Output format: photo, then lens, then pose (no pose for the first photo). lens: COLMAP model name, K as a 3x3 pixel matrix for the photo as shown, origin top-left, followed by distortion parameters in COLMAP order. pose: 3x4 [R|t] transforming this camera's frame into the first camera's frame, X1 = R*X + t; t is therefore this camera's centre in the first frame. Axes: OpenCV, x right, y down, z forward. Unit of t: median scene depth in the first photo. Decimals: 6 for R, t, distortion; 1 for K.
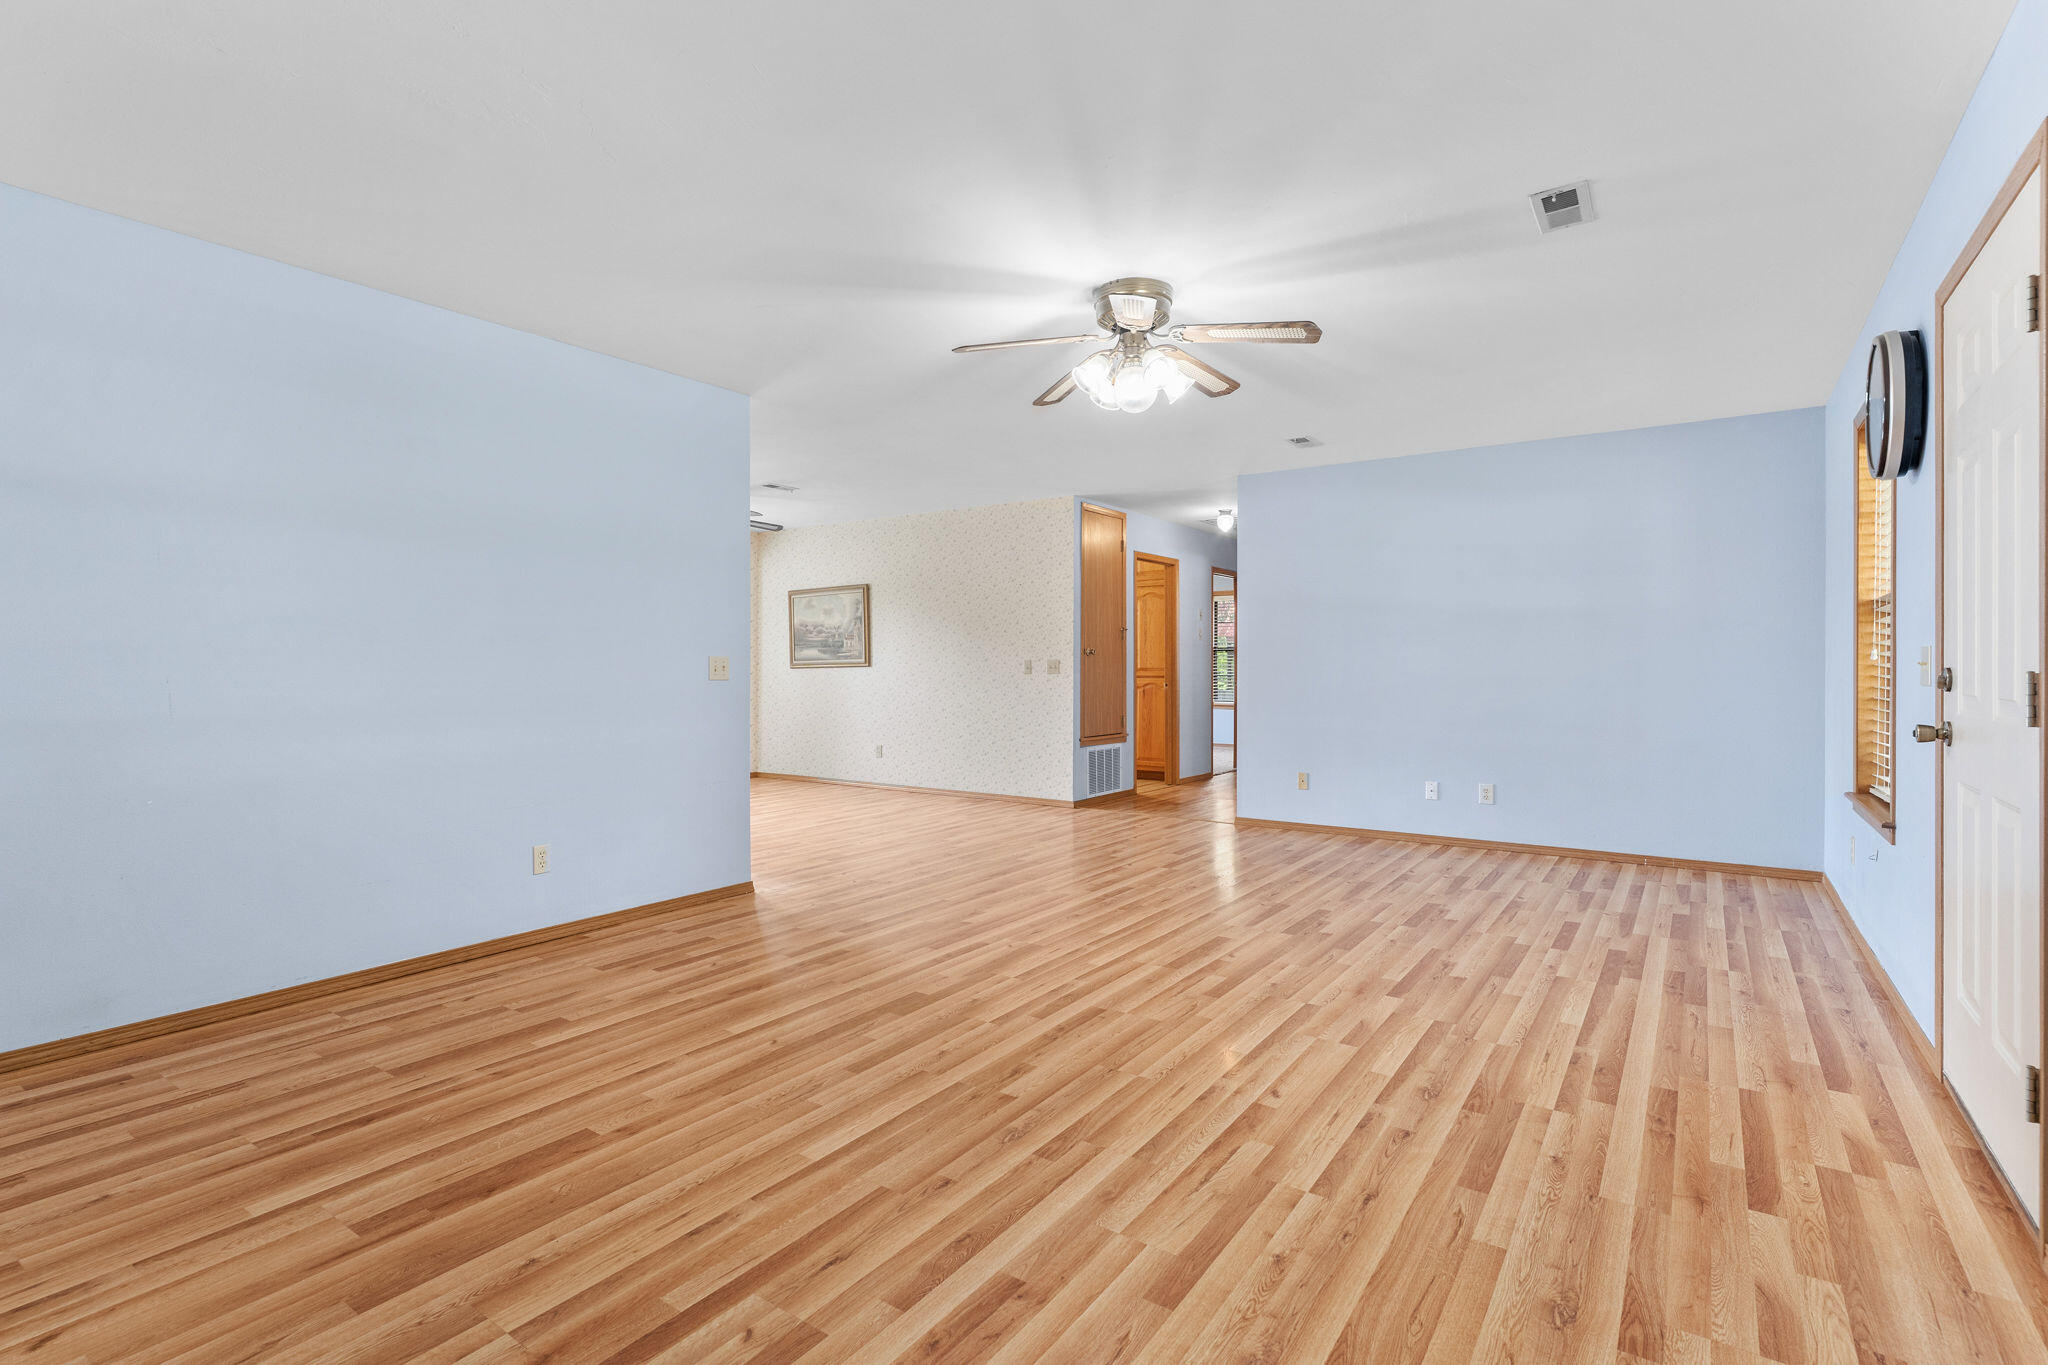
lens RADIAL K [[976.0, 0, 1023.0], [0, 976.0, 677.2], [0, 0, 1]] dist [0.003956, 0.001148]
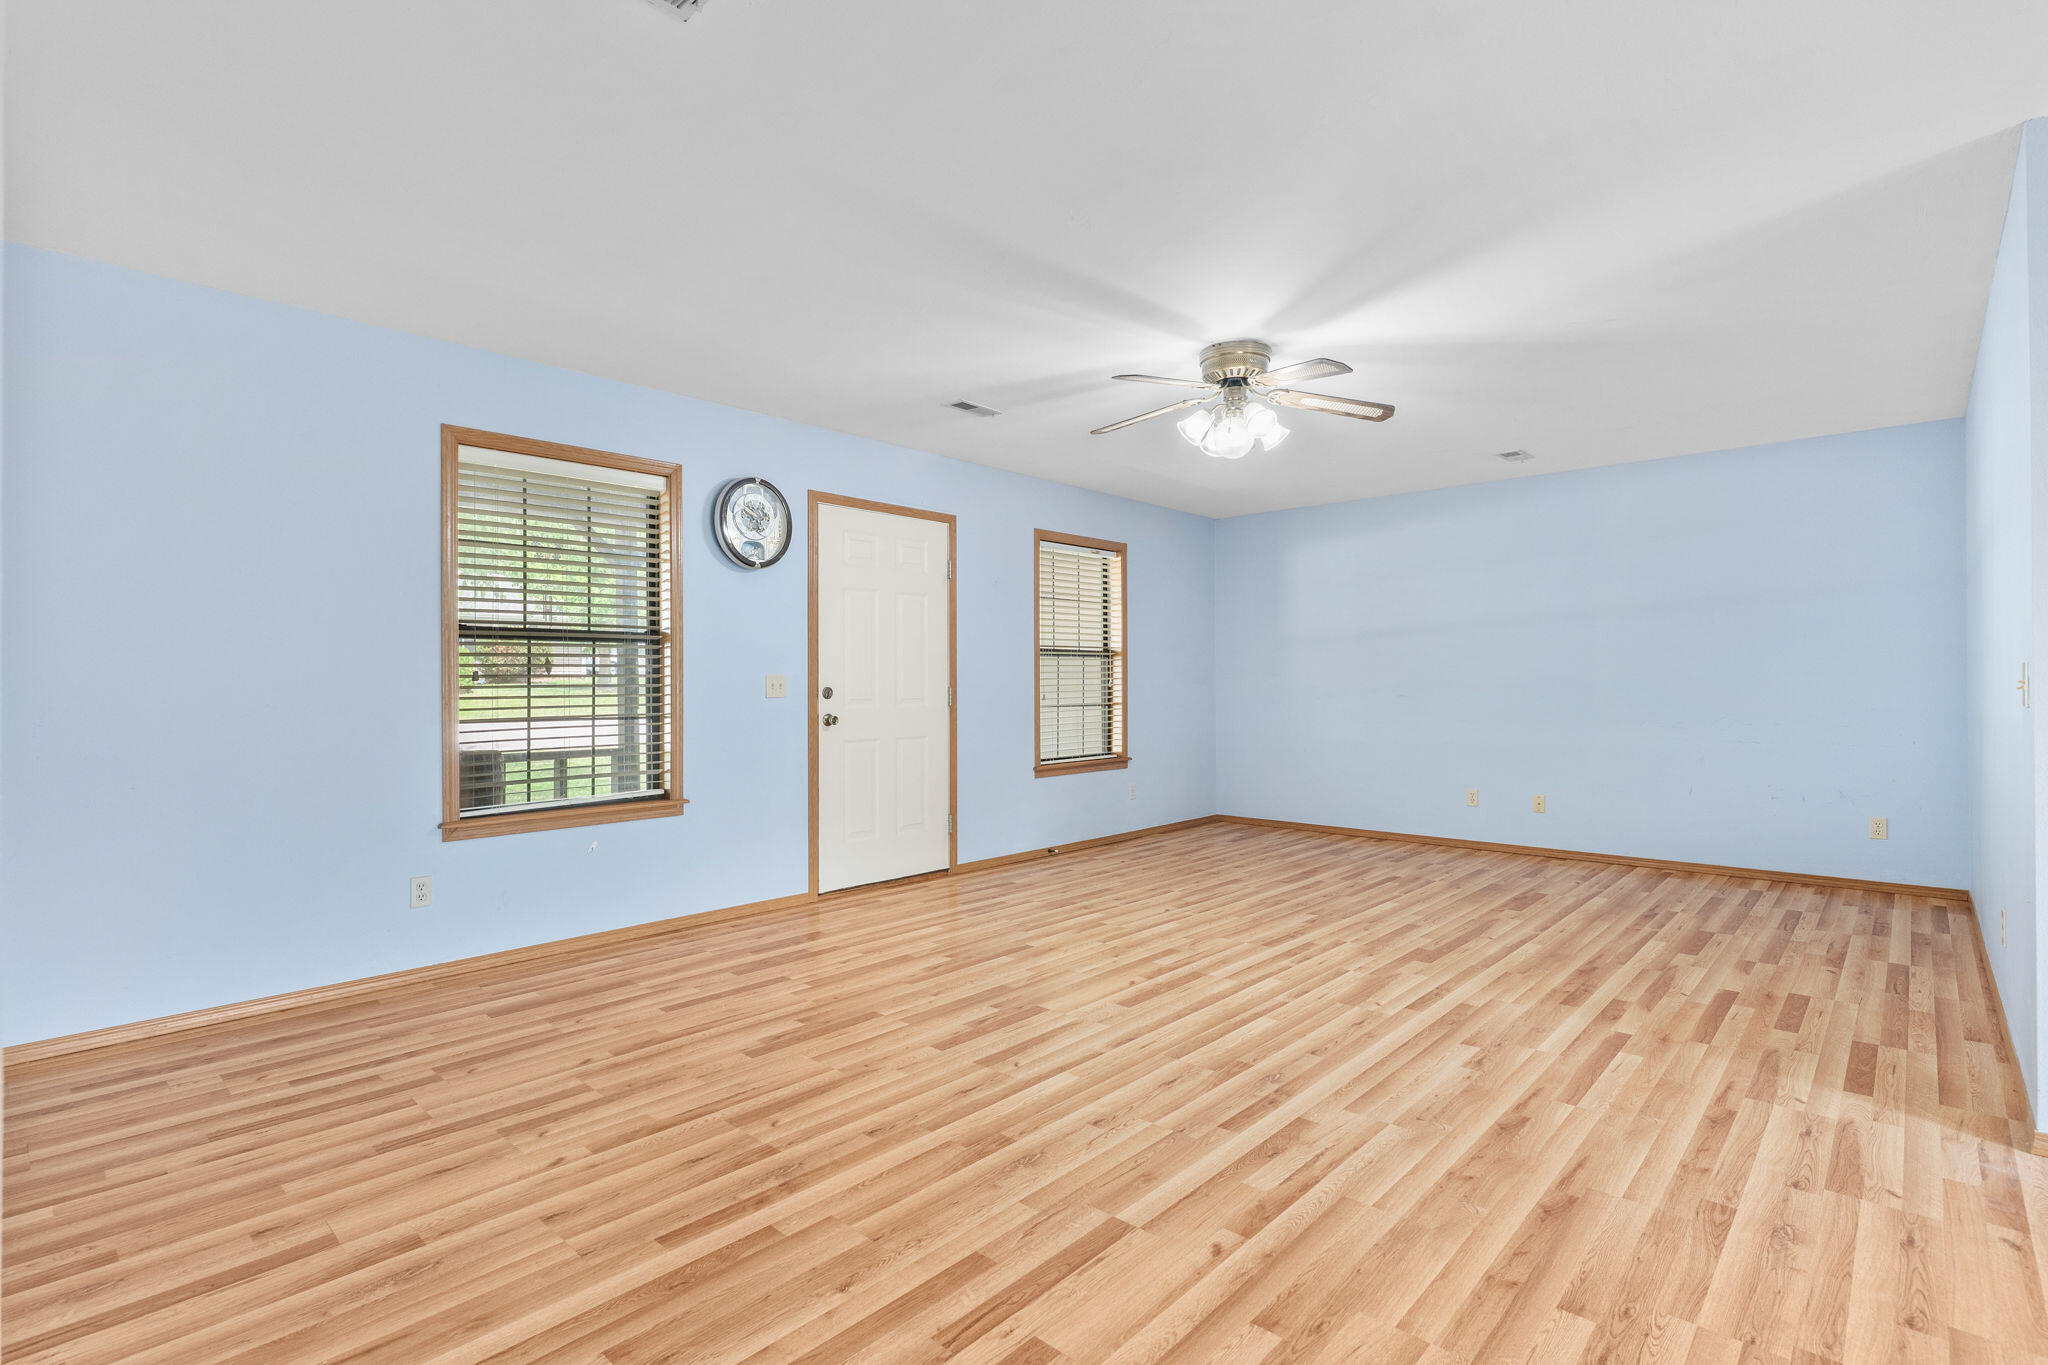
lens RADIAL K [[976.0, 0, 1022.7], [0, 976.0, 685.7], [0, 0, 1]] dist [0.003956, 0.001148]
pose [[-0.991149, 0.002907, 0.132722, 0.201858], [0.004018, 0.999959, 0.008101, -0.019037], [-0.132693, 0.008562, -0.991120, 2.077926]]
